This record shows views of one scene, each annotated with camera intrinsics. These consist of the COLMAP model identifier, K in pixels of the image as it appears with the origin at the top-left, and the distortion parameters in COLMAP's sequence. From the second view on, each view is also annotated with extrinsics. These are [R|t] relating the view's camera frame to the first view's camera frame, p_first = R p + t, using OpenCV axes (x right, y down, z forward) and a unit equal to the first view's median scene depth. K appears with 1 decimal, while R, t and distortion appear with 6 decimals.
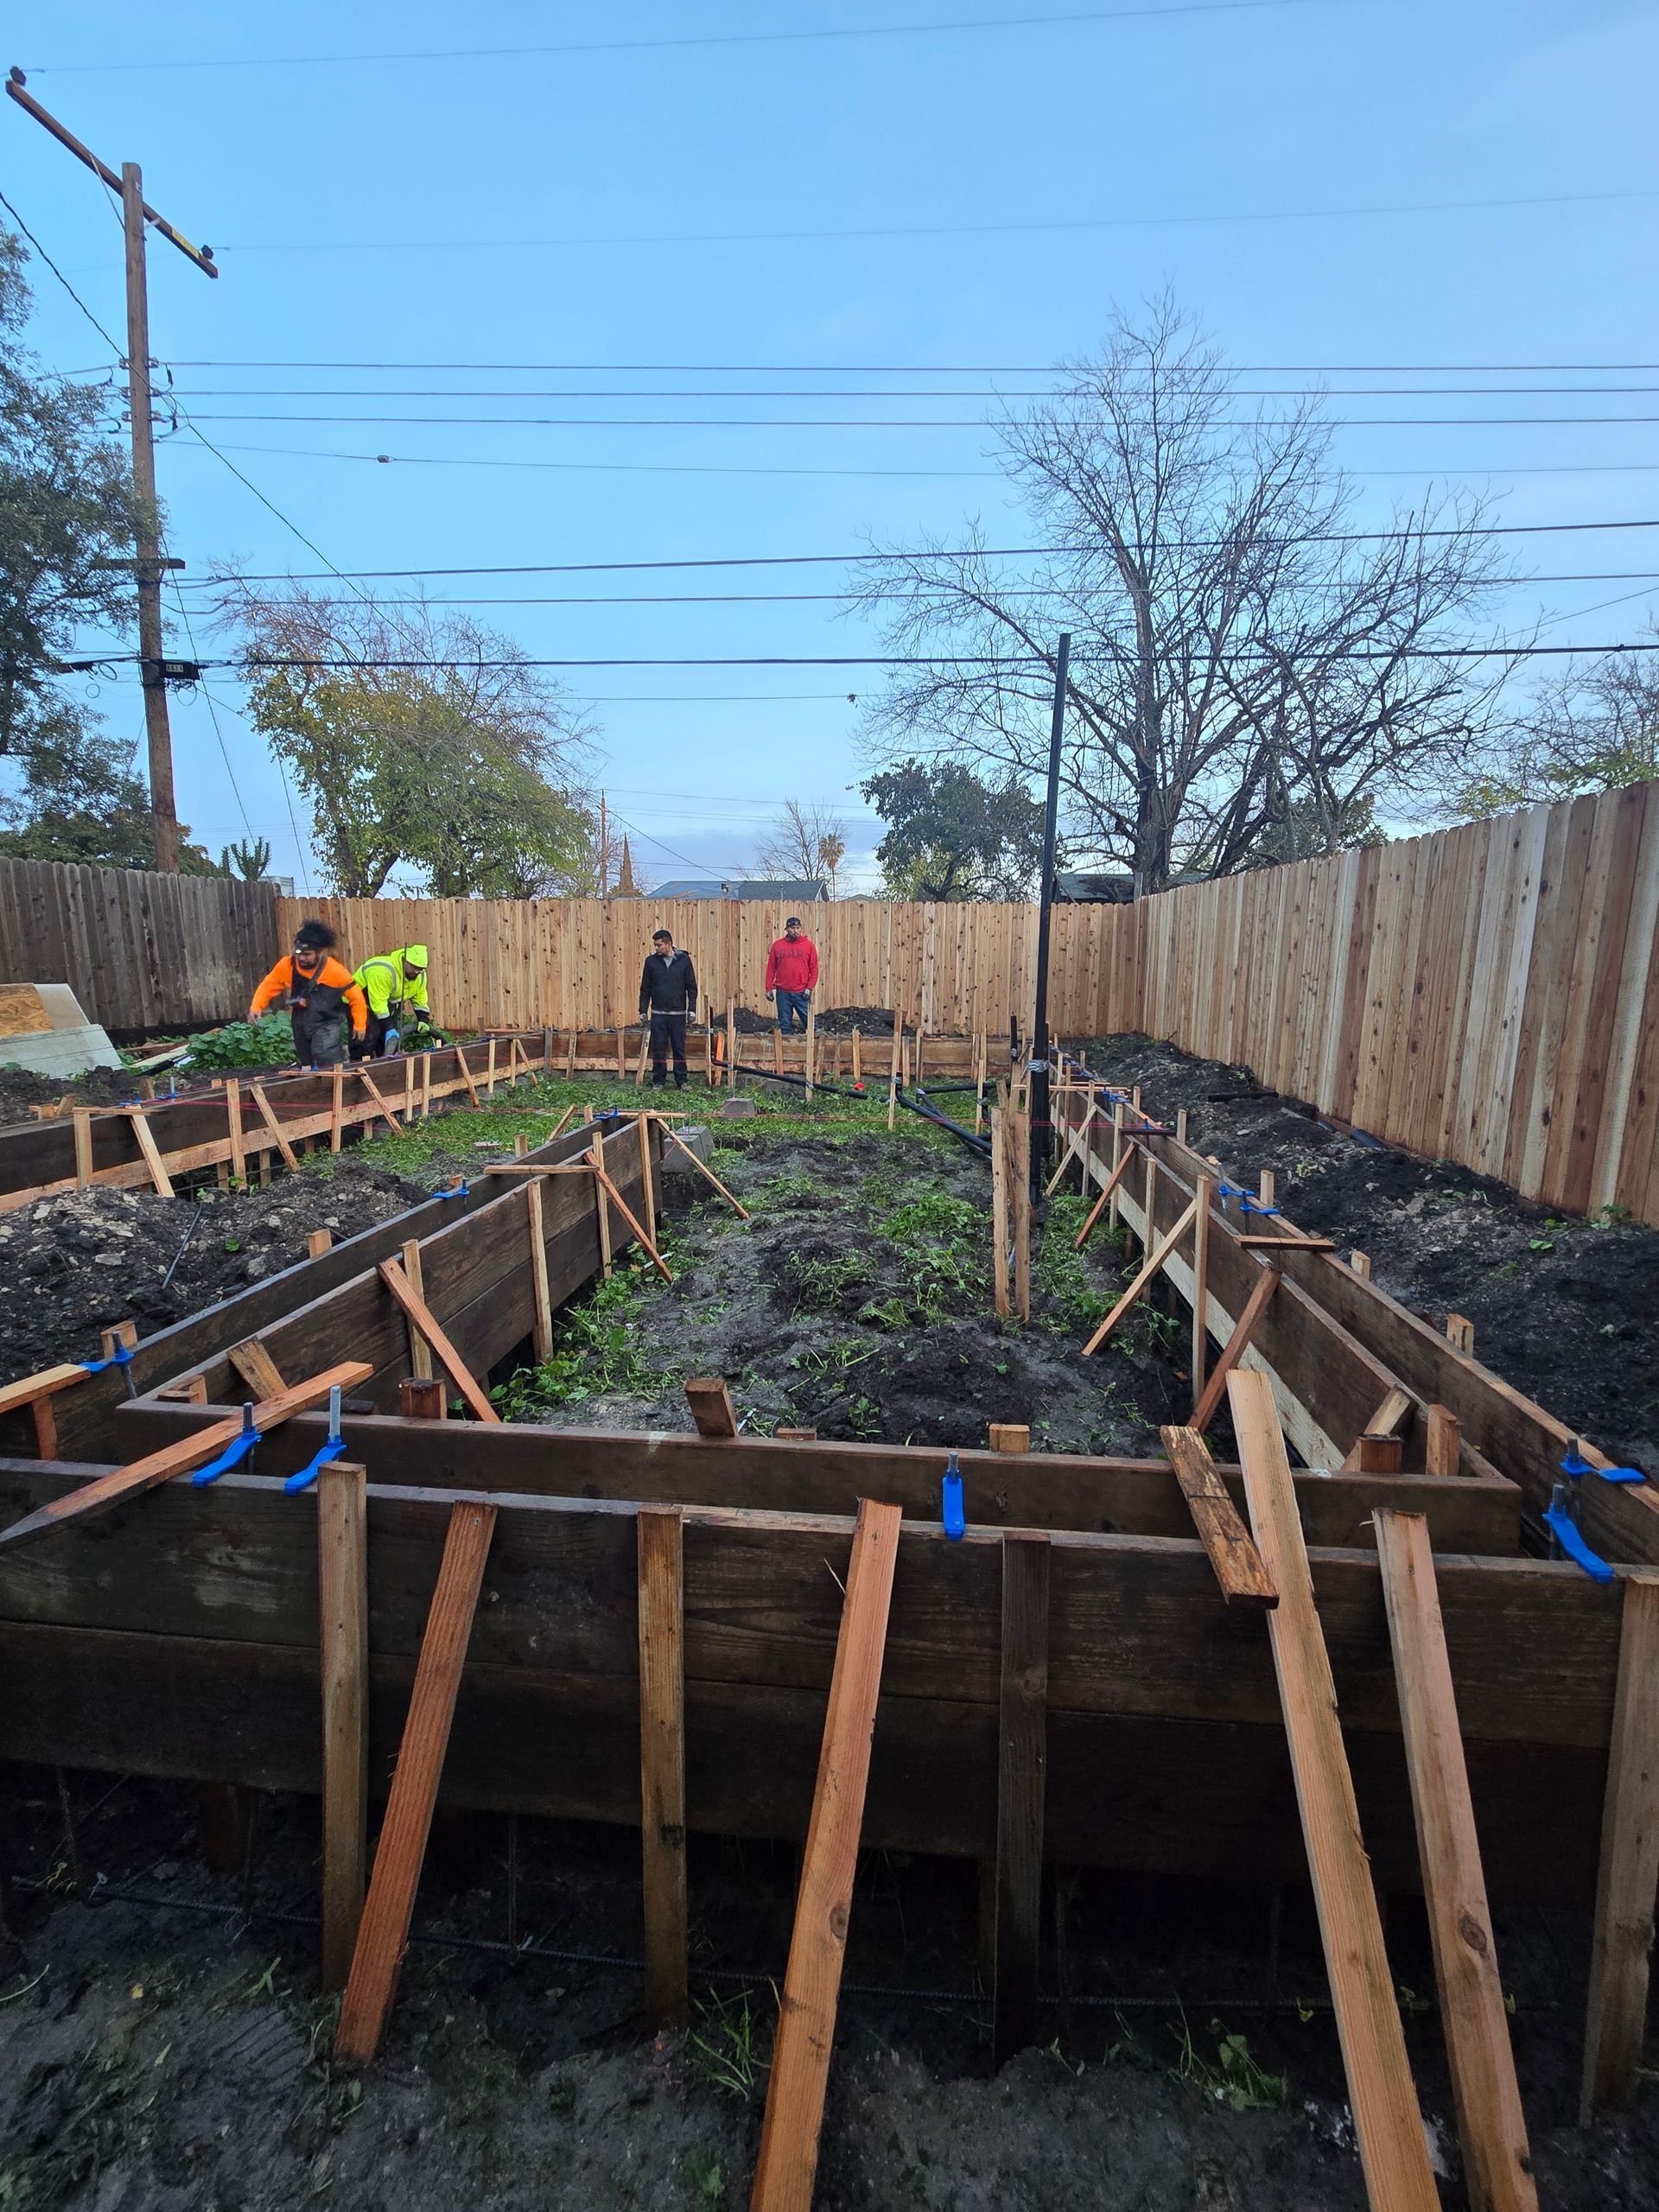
lens RADIAL K [[903.7, 0, 853.4], [0, 903.7, 1100.2], [0, 0, 1]] dist [-0.006777, 0.000910]
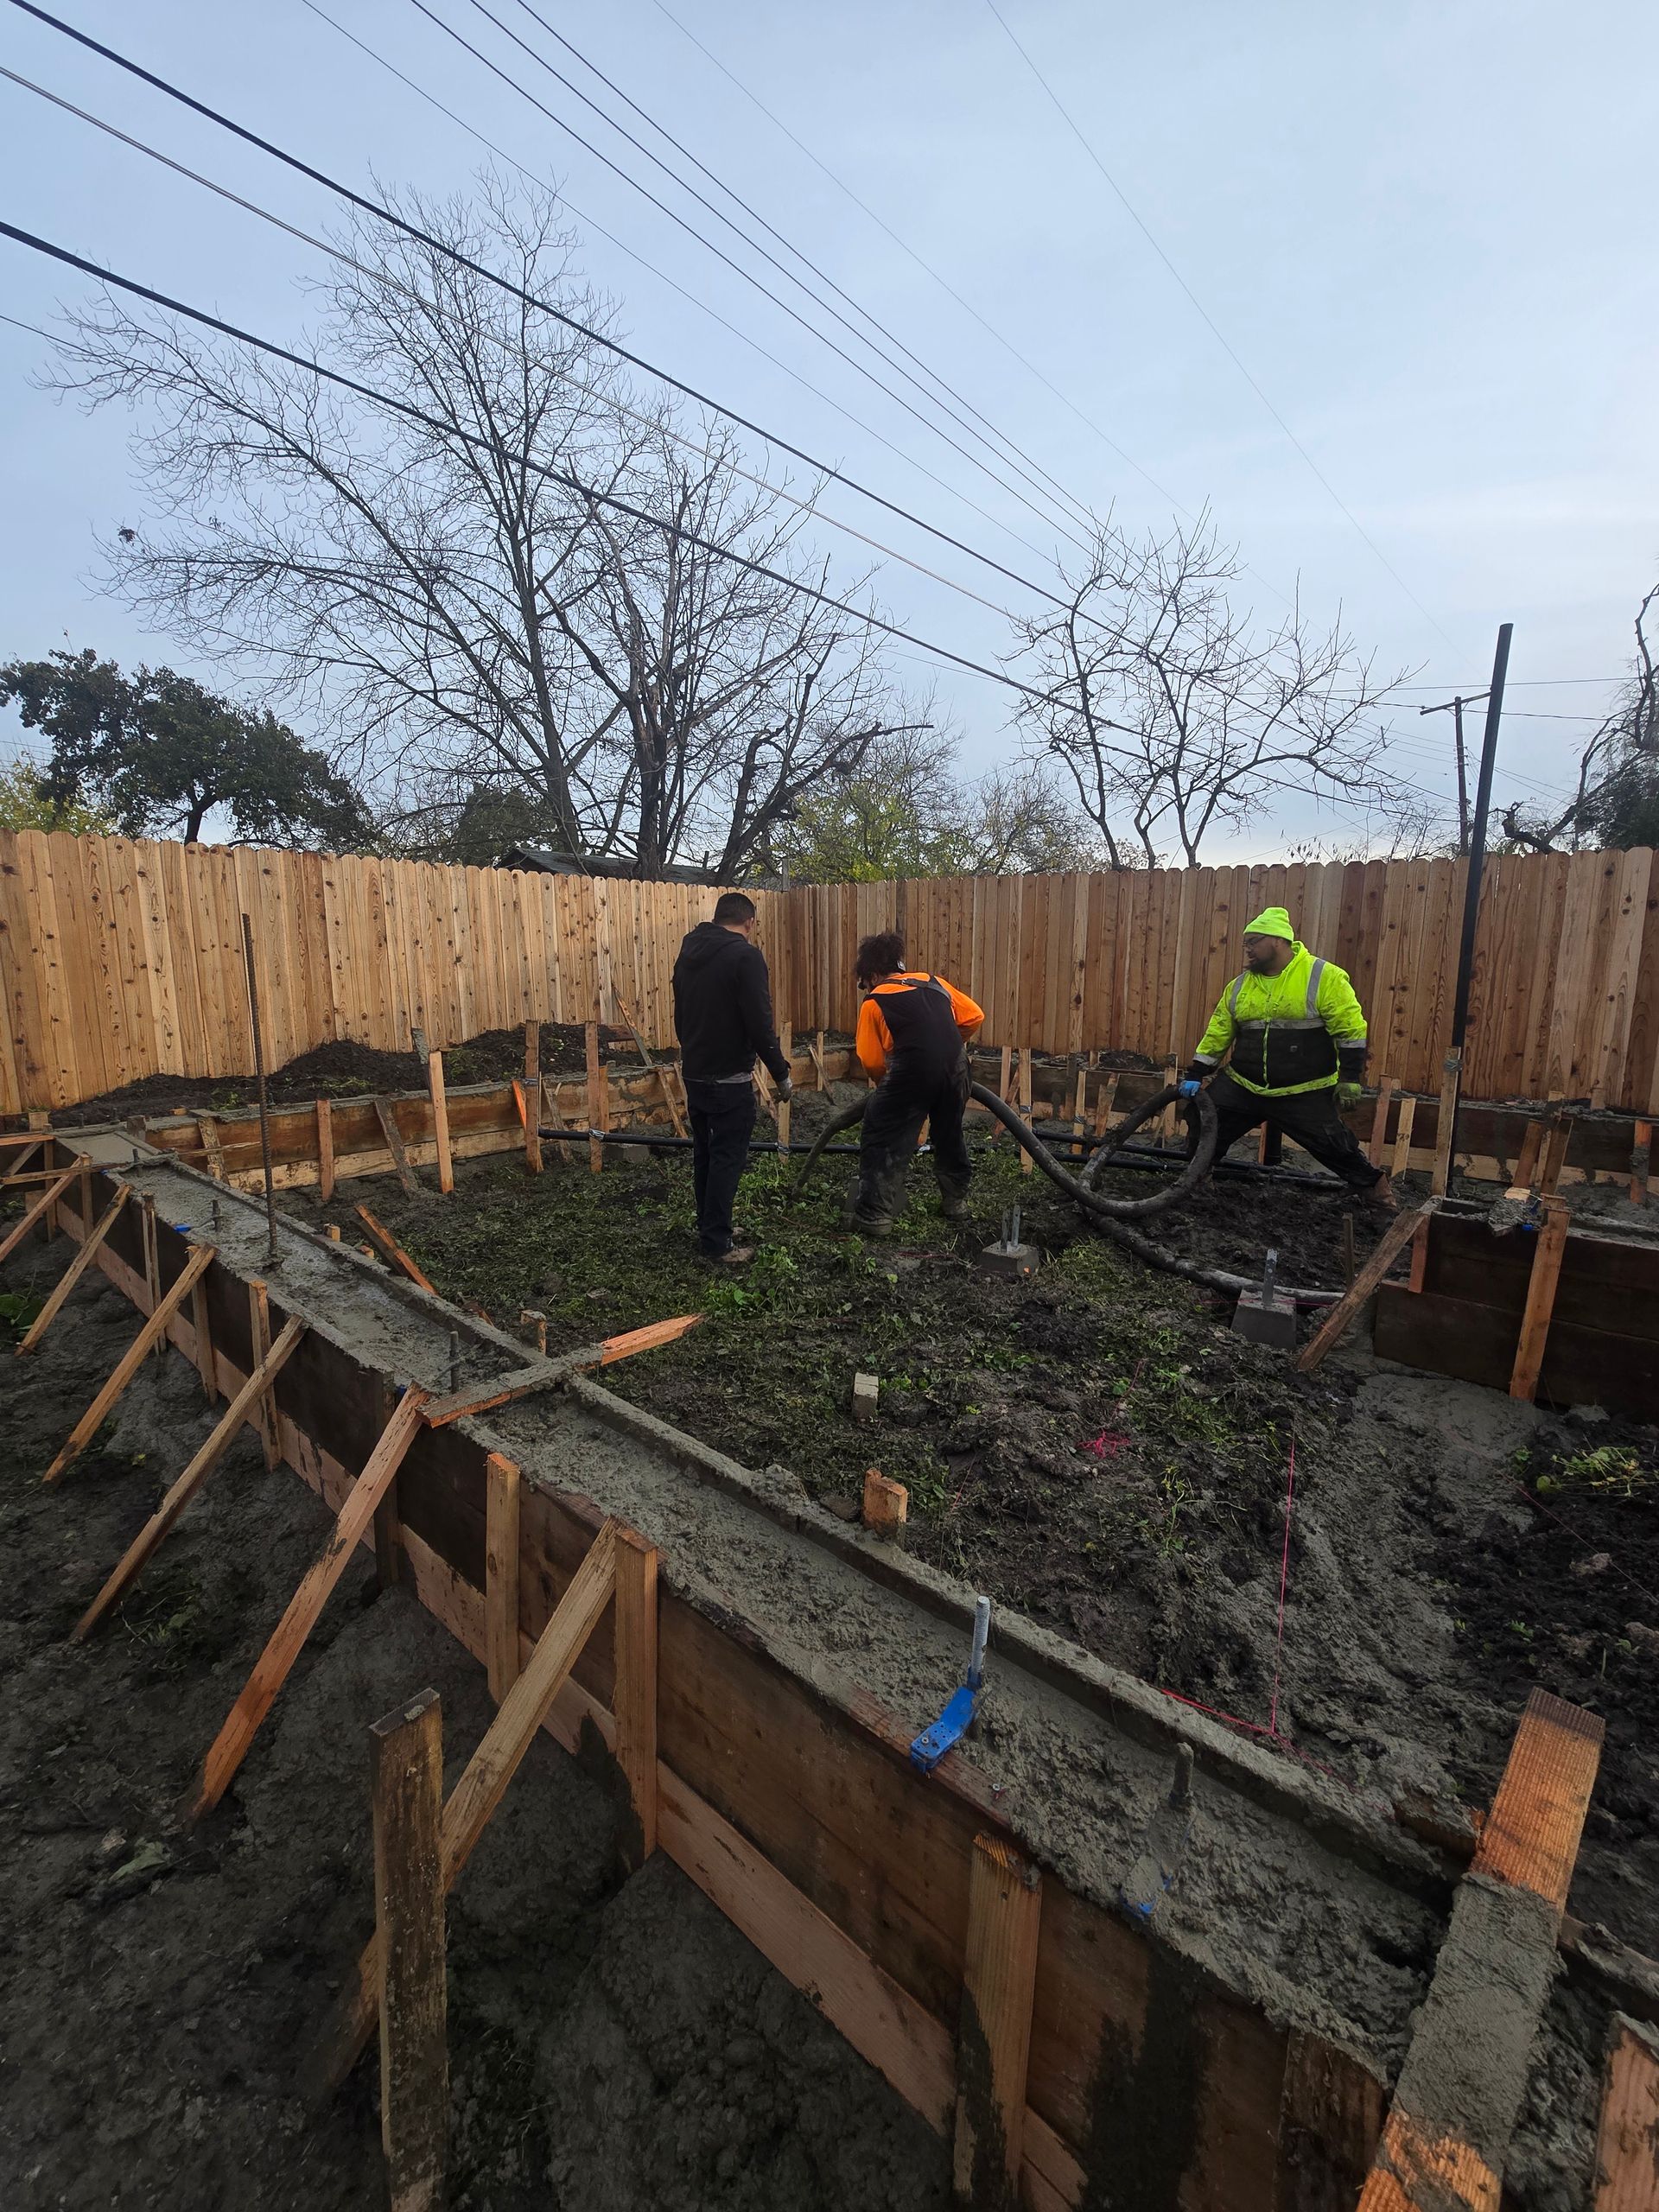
lens RADIAL K [[903.7, 0, 850.4], [0, 903.7, 1096.6], [0, 0, 1]] dist [-0.006777, 0.000910]
pose [[0.582764, -0.132343, 0.801792, -0.838753], [0.127479, 0.989322, 0.070641, -0.135520], [-0.802580, 0.061045, 0.593413, 0.823019]]
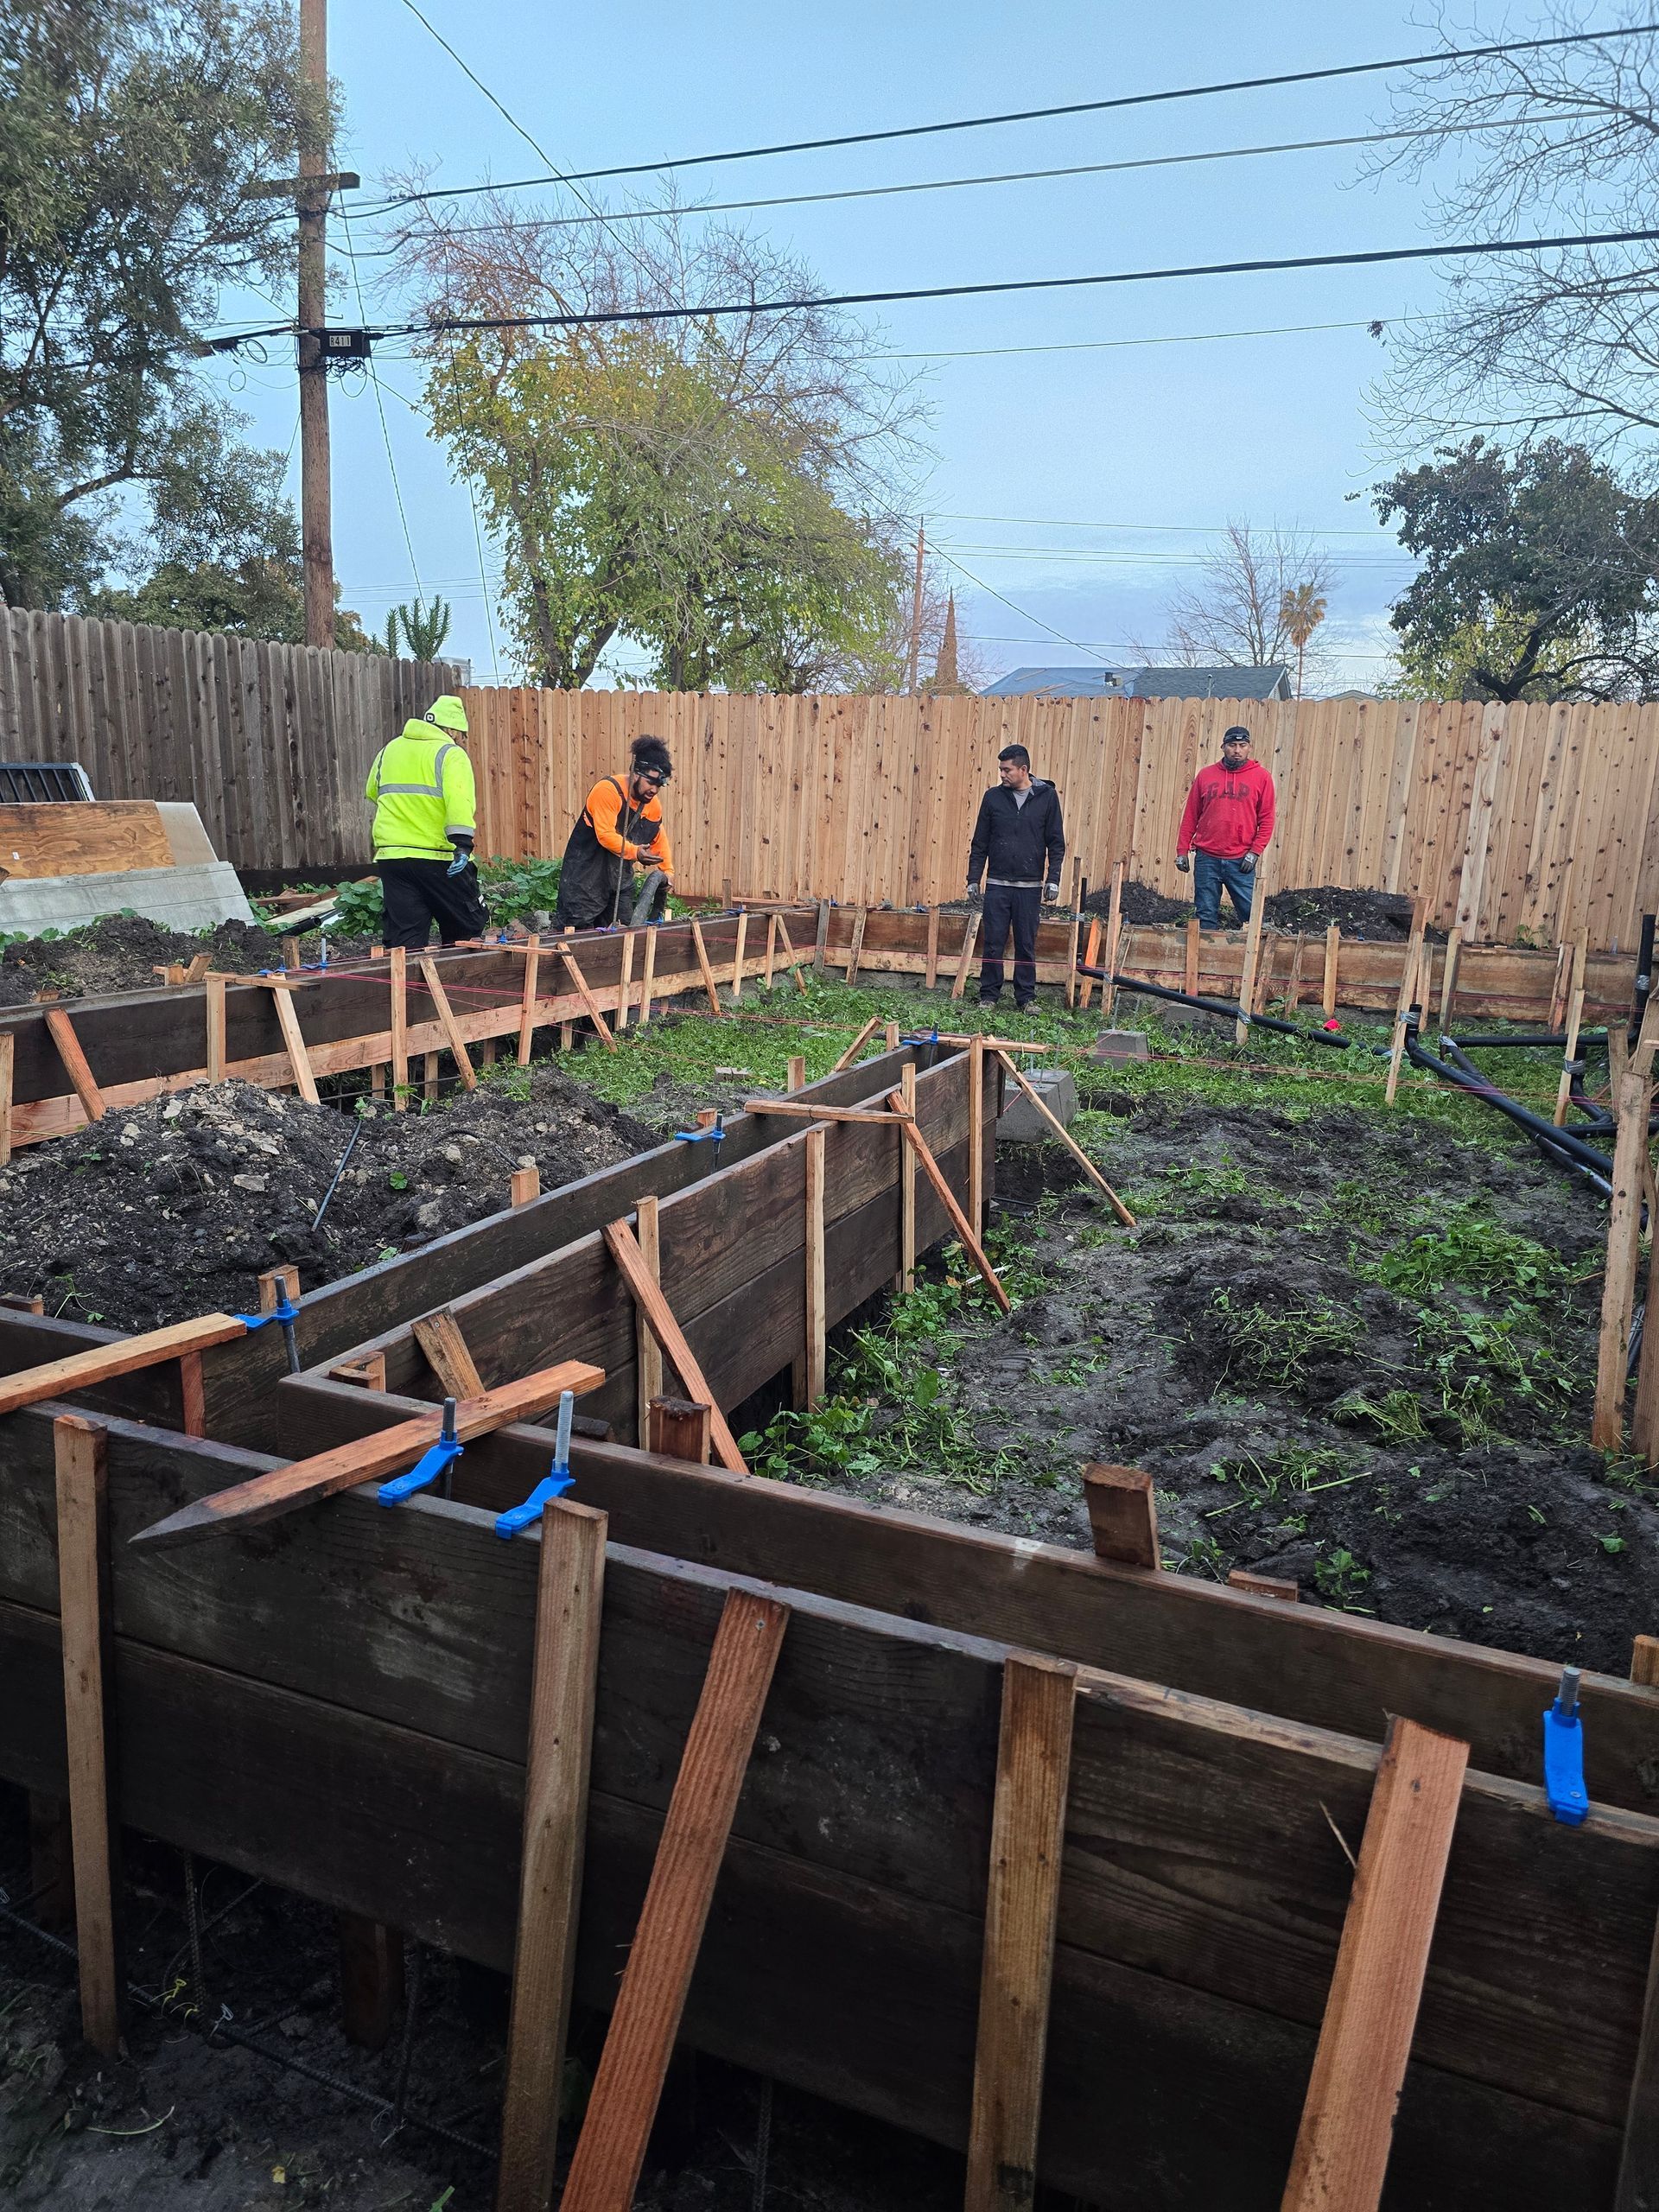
lens RADIAL K [[1478.5, 0, 841.7], [0, 1478.5, 1118.5], [0, 0, 1]] dist [0.052080, -0.041406]
pose [[0.953456, 0.089631, -0.287903, -0.021261], [-0.073638, 0.995103, 0.065930, 0.006951], [0.292402, -0.041660, 0.955388, 0.001500]]
